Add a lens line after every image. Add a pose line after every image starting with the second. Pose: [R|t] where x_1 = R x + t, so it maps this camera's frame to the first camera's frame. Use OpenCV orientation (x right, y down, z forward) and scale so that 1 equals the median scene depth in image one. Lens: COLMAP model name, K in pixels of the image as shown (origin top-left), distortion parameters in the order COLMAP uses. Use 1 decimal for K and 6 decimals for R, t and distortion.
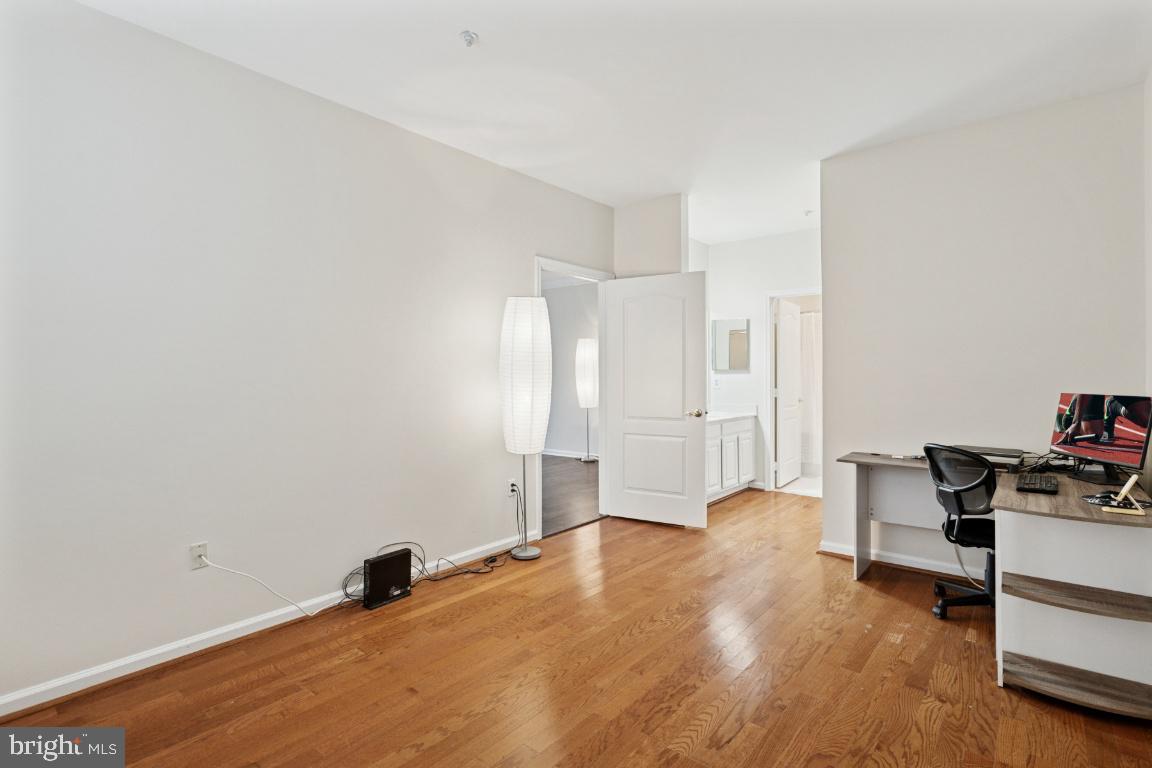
lens RADIAL K [[560.7, 0, 577.1], [0, 560.7, 376.6], [0, 0, 1]] dist [-0.003111, 0.001661]
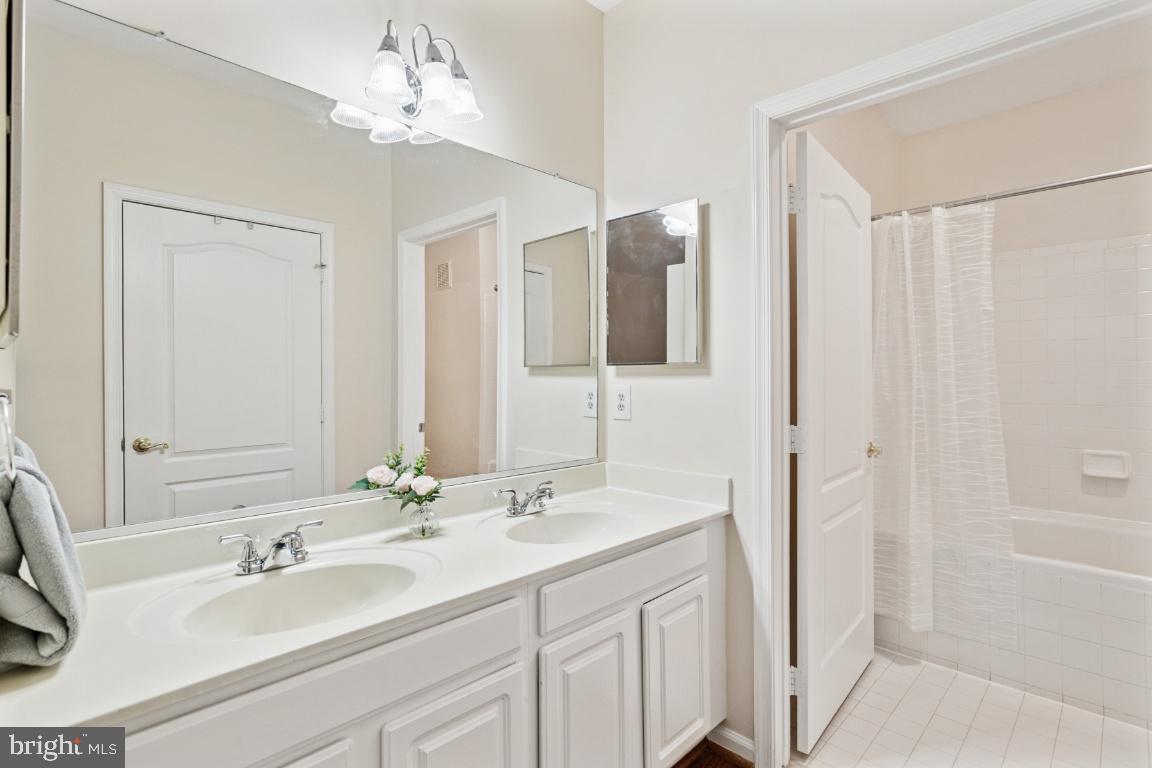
lens RADIAL K [[560.7, 0, 577.1], [0, 560.7, 376.6], [0, 0, 1]] dist [-0.003111, 0.001661]
pose [[0.995905, 0.000676, -0.090407, 0.447864], [-0.000701, 1.000000, -0.000251, -0.009175], [0.090407, 0.000314, 0.995905, 1.159250]]
